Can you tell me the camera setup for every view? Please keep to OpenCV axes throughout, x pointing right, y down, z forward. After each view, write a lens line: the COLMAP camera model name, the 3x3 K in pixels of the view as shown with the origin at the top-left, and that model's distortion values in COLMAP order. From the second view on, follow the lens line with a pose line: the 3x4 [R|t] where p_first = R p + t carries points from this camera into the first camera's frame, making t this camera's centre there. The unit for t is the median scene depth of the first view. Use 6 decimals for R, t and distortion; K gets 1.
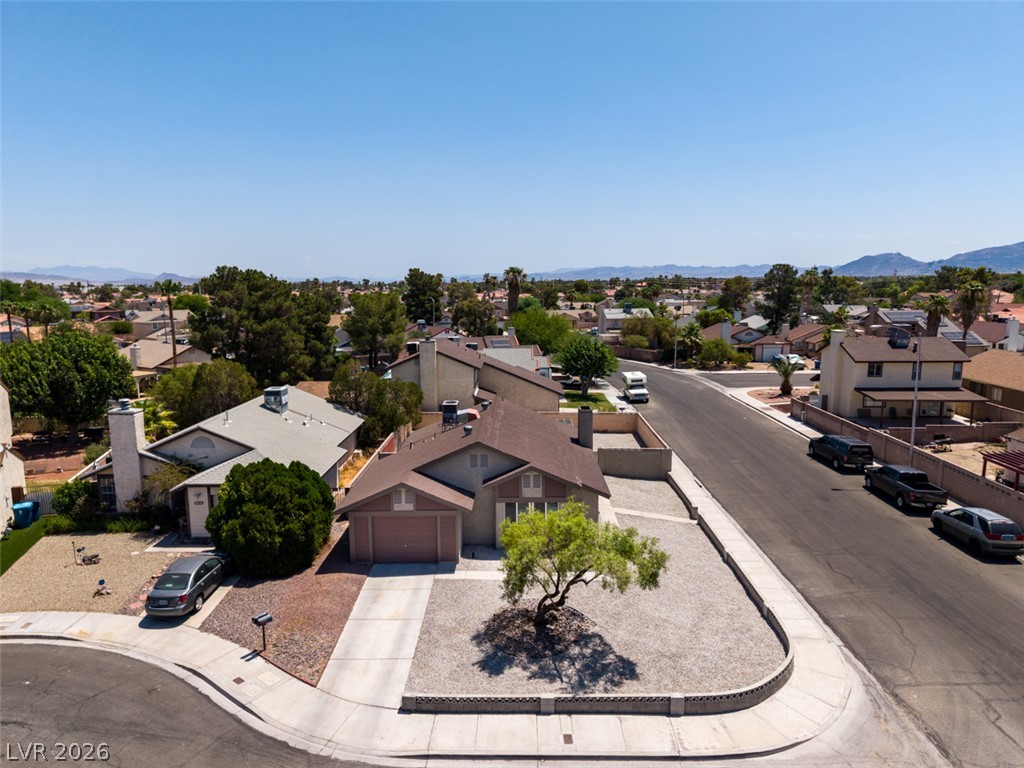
lens RADIAL K [[680.8, 0, 512.0], [0, 680.8, 384.0], [0, 0, 1]] dist [0.036354, -0.033271]
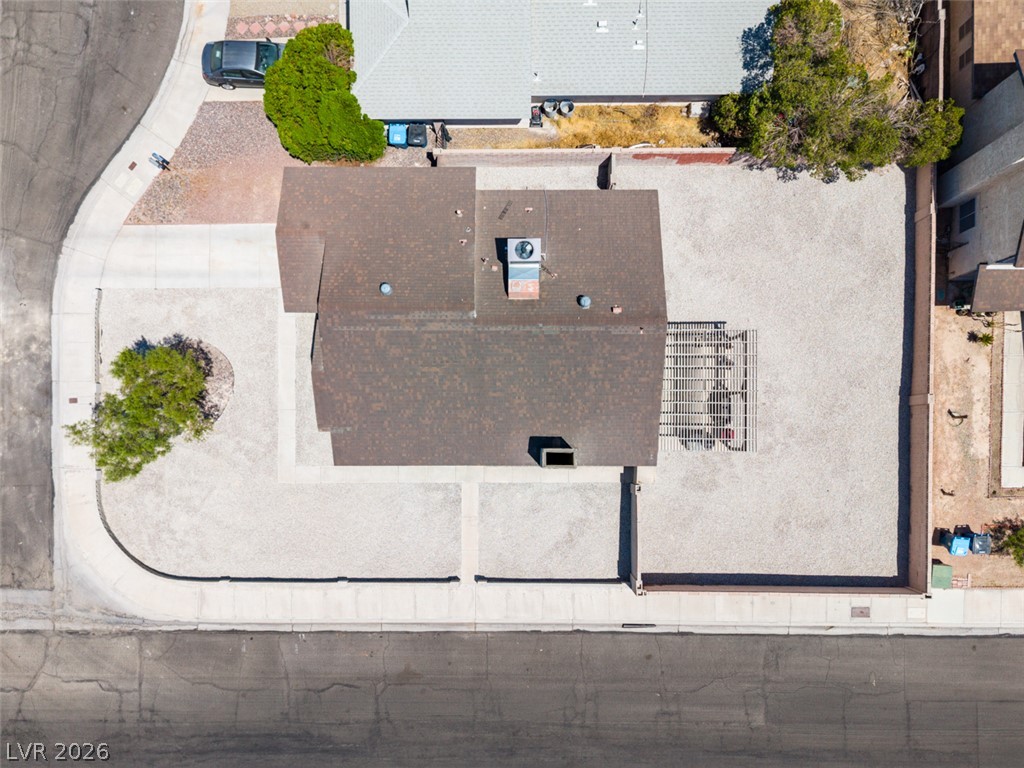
lens RADIAL K [[816.5, 0, 514.9], [0, 816.5, 448.9], [0, 0, 1]] dist [0.013439, -0.002765]
pose [[0.013308, 0.999904, 0.003953, 0.129461], [-0.142180, -0.002021, 0.989839, -0.974131], [0.989751, -0.013735, 0.142140, 1.129302]]
